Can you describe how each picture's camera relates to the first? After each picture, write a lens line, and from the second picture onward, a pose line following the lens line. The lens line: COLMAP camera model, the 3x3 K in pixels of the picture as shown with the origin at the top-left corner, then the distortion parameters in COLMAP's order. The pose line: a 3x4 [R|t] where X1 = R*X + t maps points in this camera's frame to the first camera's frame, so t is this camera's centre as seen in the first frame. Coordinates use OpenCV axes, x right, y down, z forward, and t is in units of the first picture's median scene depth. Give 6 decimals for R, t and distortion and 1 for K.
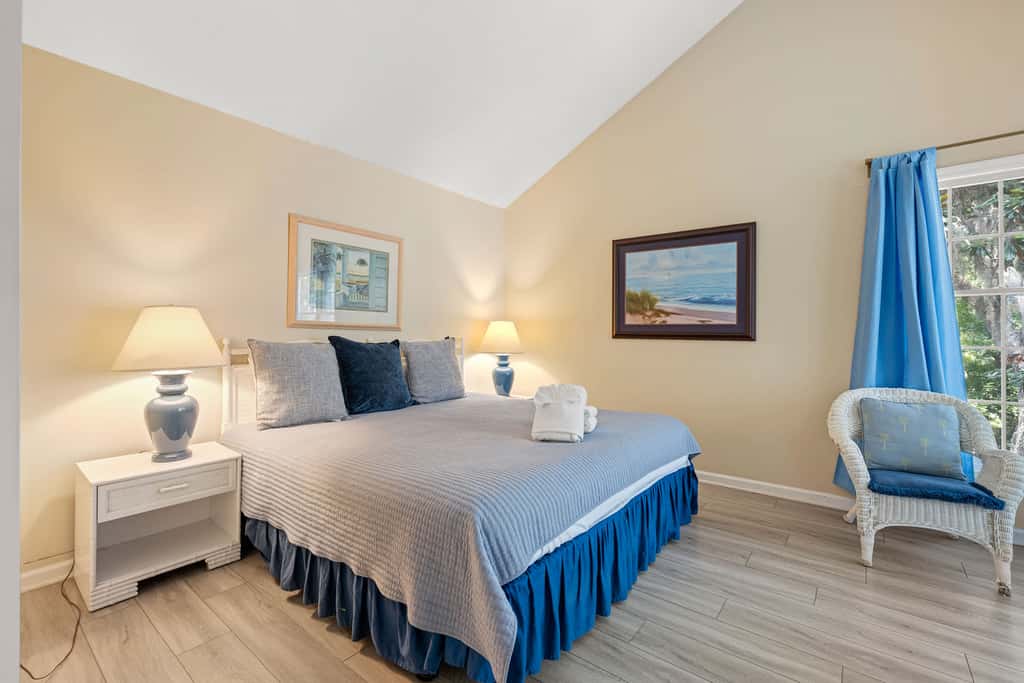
lens RADIAL K [[444.9, 0, 515.3], [0, 444.9, 331.1], [0, 0, 1]] dist [-0.000952, 0.000513]
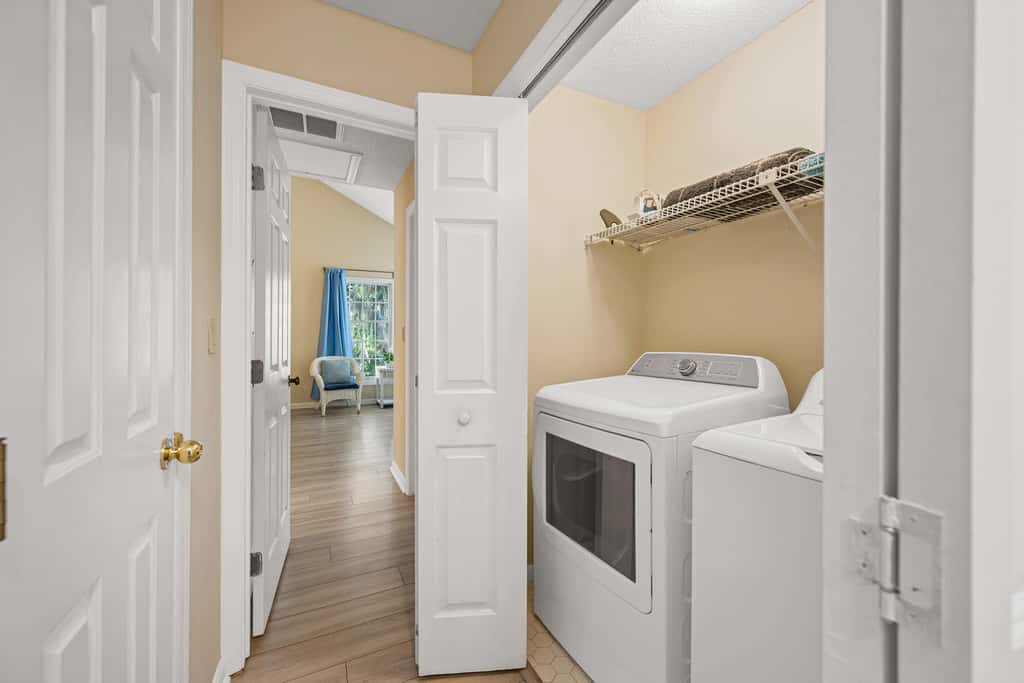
lens RADIAL K [[403.7, 0, 514.0], [0, 403.7, 338.9], [0, 0, 1]] dist [-0.002774, -0.000234]
pose [[0.428853, -0.001915, 0.903372, -0.883641], [-0.010171, 0.999924, 0.006948, -0.002580], [-0.903317, -0.012168, 0.428801, -1.043422]]
